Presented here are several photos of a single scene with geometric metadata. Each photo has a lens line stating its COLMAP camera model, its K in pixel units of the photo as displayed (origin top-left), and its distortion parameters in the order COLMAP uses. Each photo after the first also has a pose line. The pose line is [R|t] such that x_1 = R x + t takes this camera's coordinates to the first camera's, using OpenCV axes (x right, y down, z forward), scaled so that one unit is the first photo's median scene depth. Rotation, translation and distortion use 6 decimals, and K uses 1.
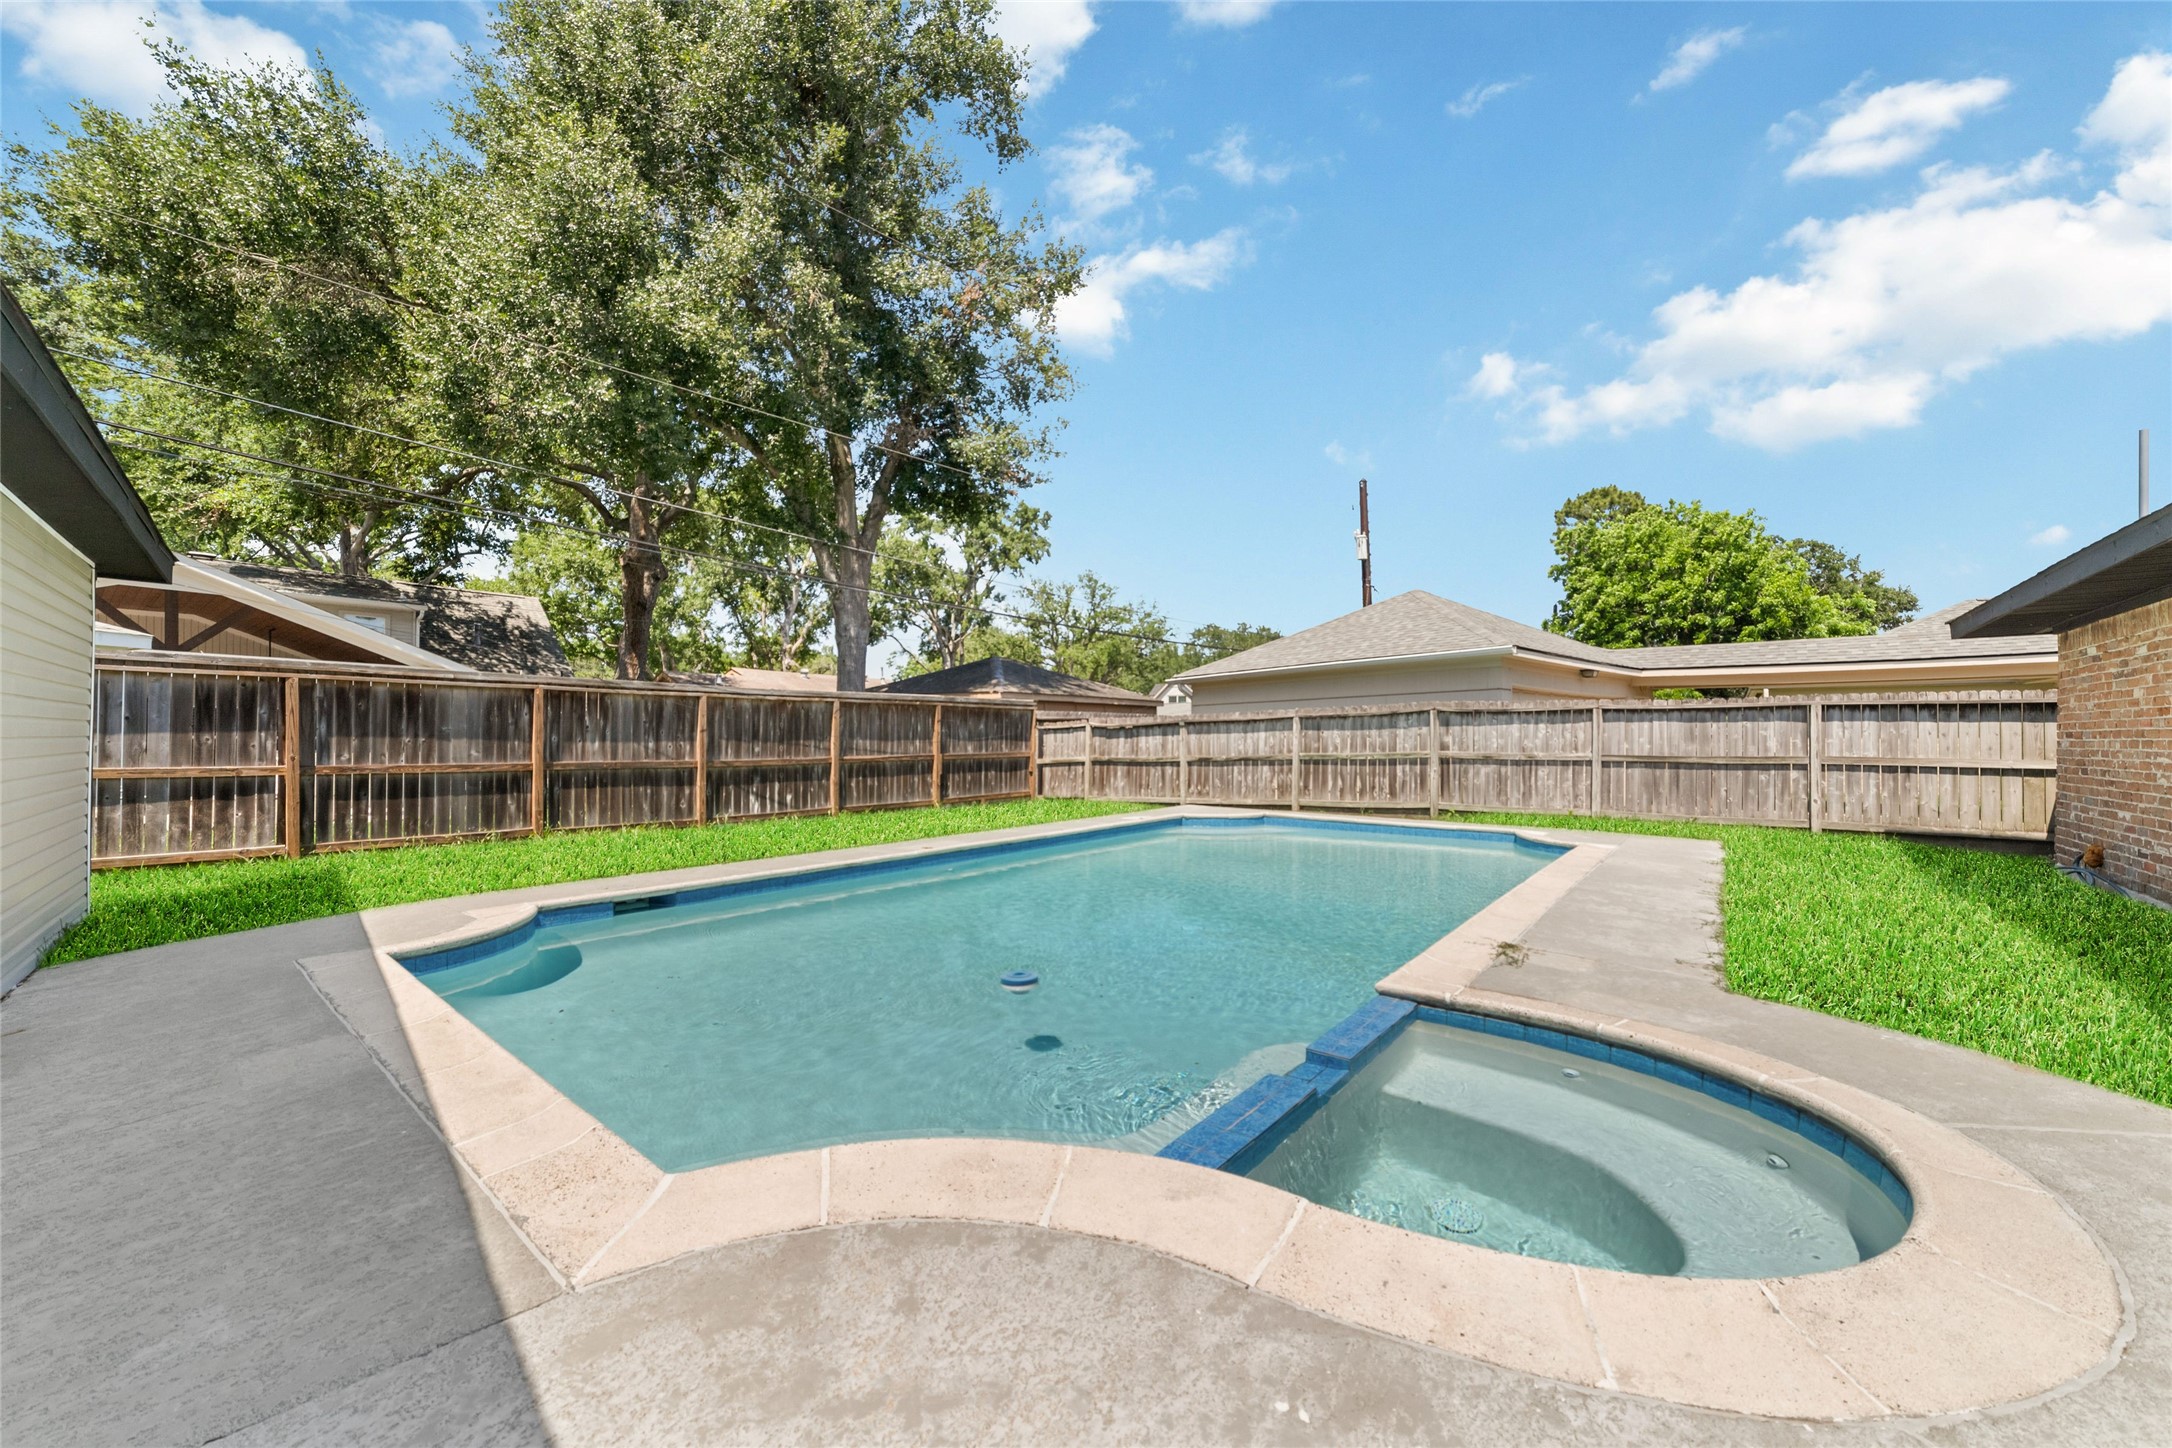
lens RADIAL K [[840.0, 0, 1091.4], [0, 840.0, 733.3], [0, 0, 1]] dist [-0.017096, 0.004899]
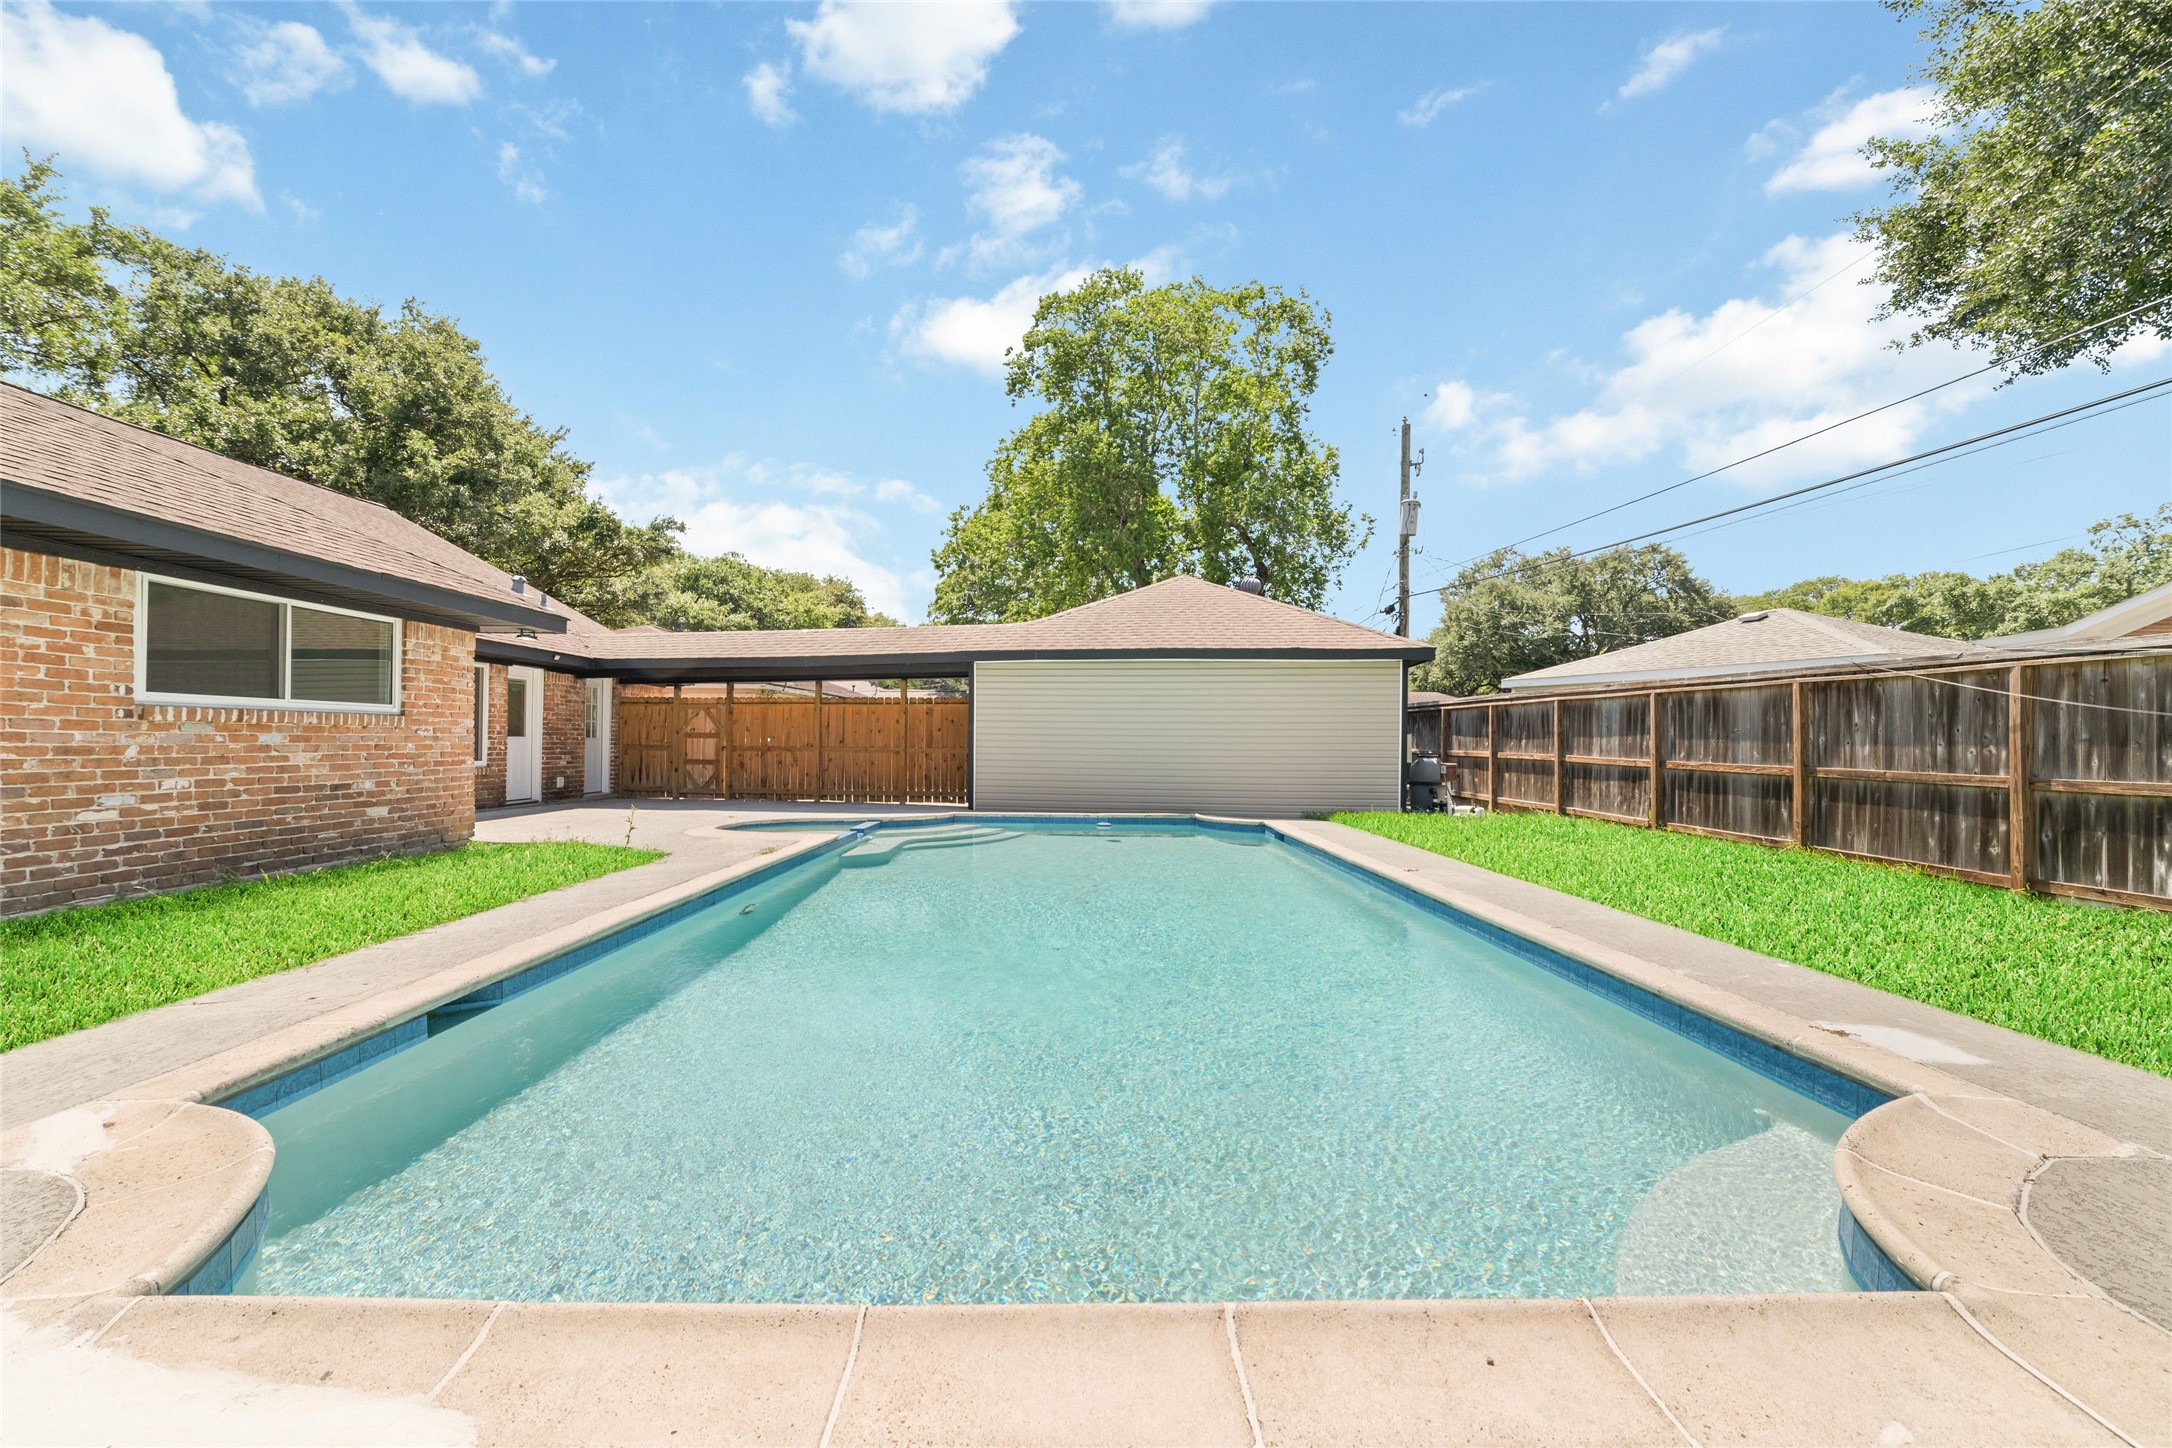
lens RADIAL K [[840.0, 0, 1089.1], [0, 840.0, 732.6], [0, 0, 1]] dist [-0.017096, 0.004899]
pose [[-0.777354, -0.013439, -0.628920, 0.384391], [-0.007896, 0.999901, -0.011607, 0.011626], [0.629014, -0.004057, -0.777383, 0.999894]]
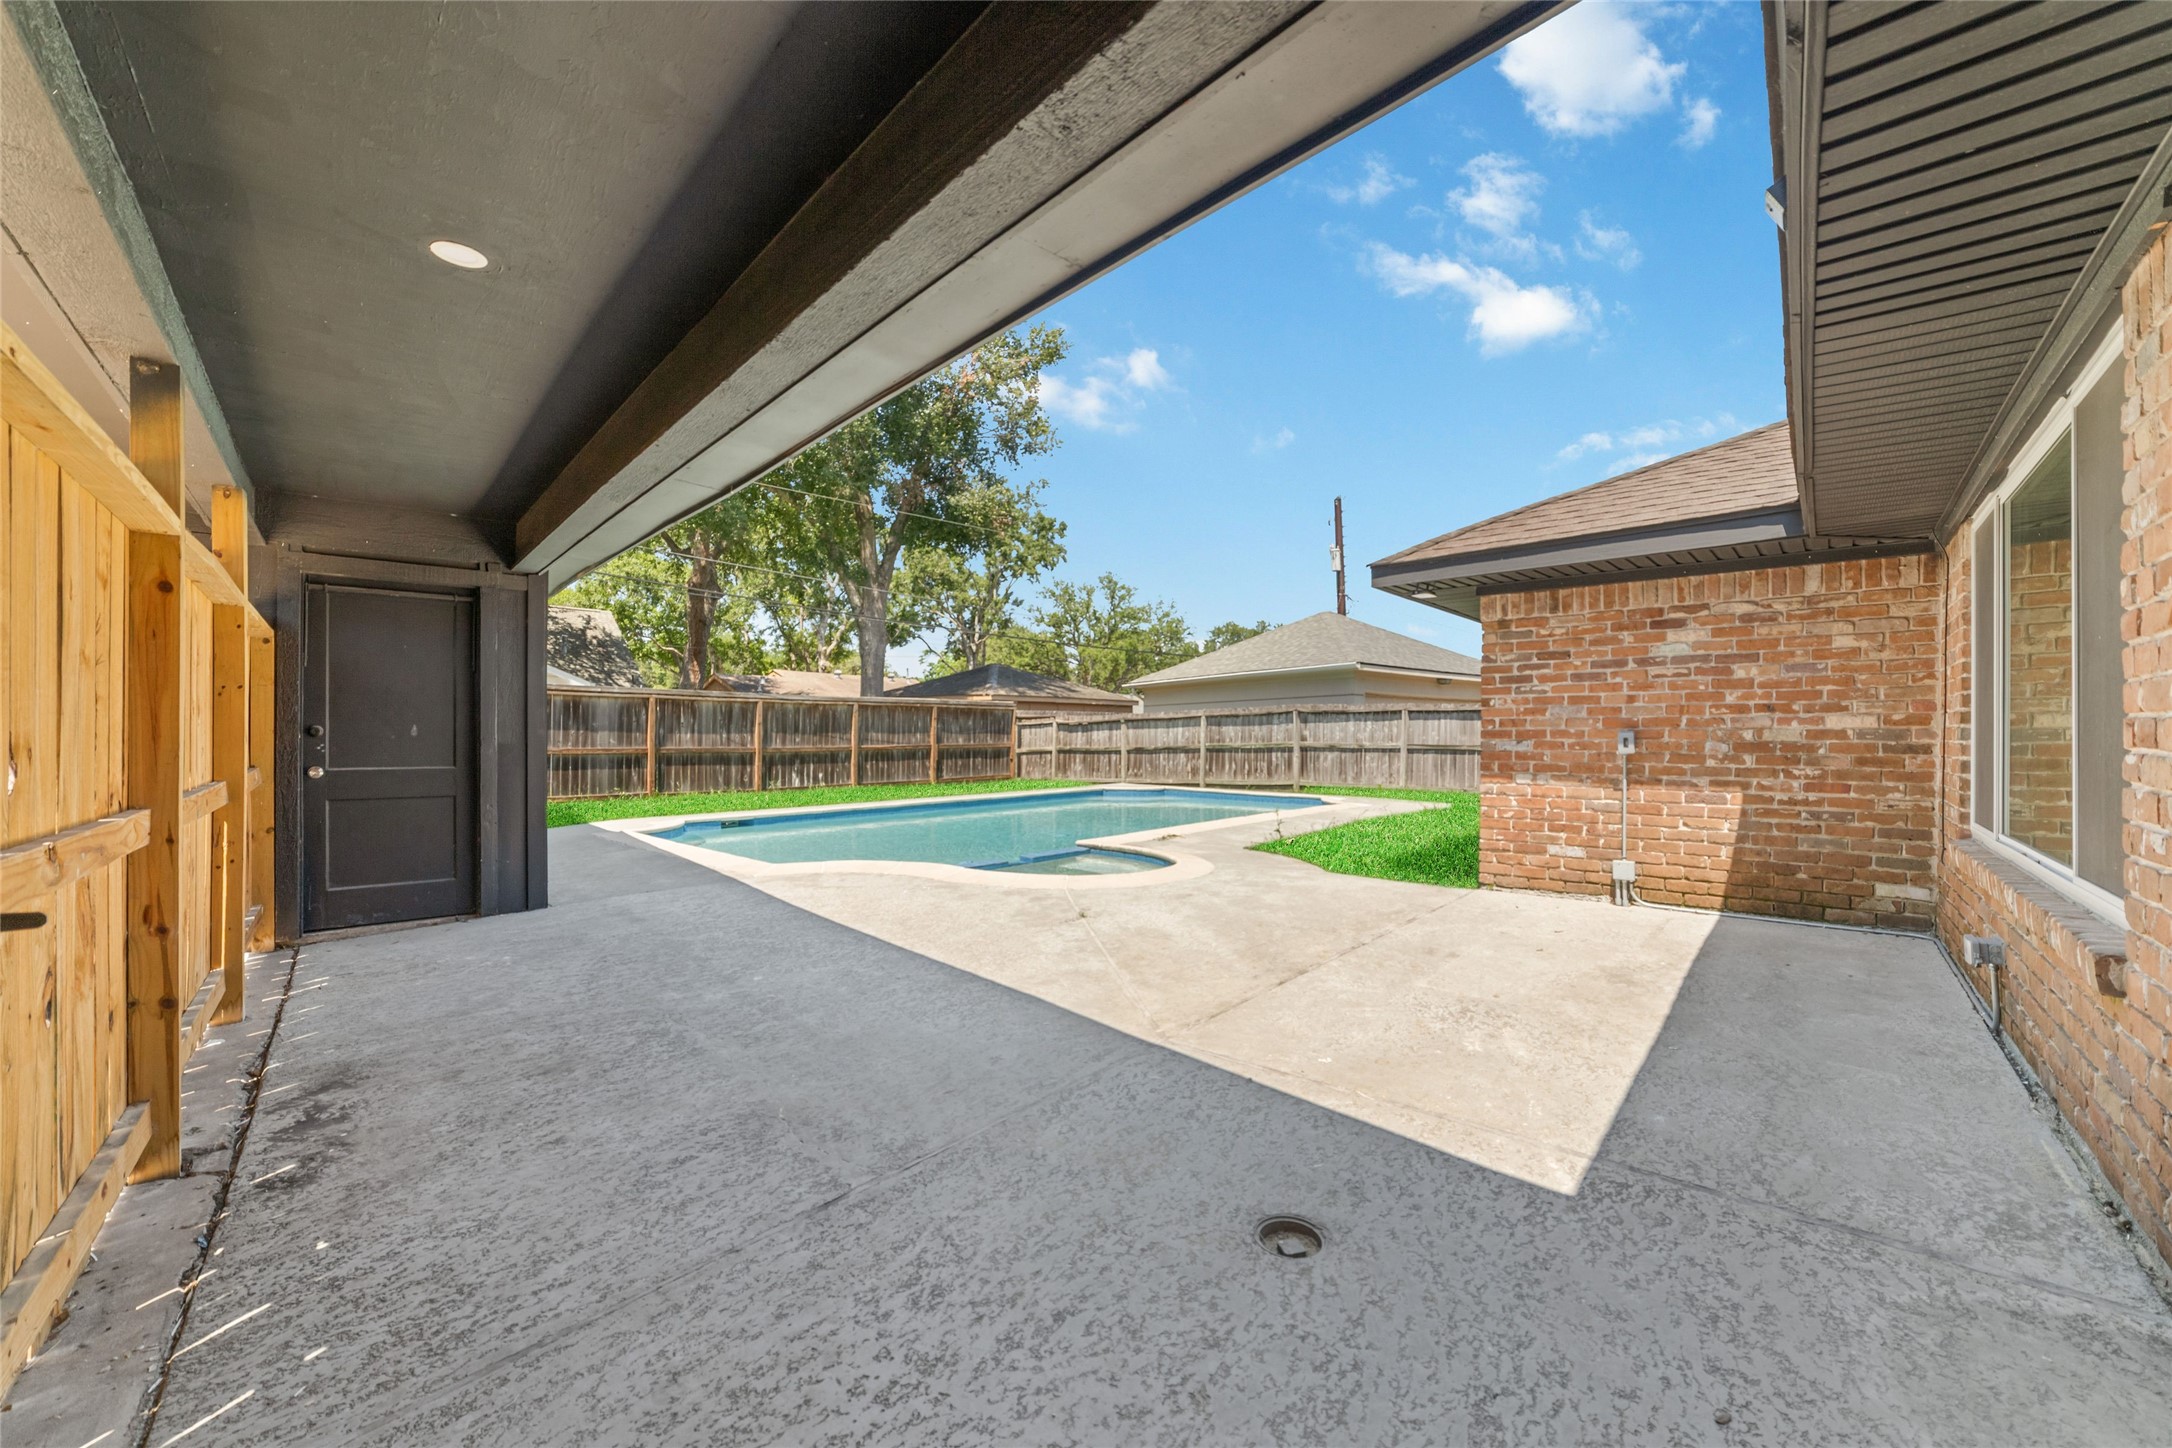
lens RADIAL K [[856.2, 0, 1083.4], [0, 856.2, 718.7], [0, 0, 1]] dist [-0.018330, -0.000058]
pose [[0.998606, 0.000512, -0.052771, 0.143695], [-0.001160, 0.999924, -0.012252, 0.001780], [0.052761, 0.012296, 0.998531, -0.376971]]
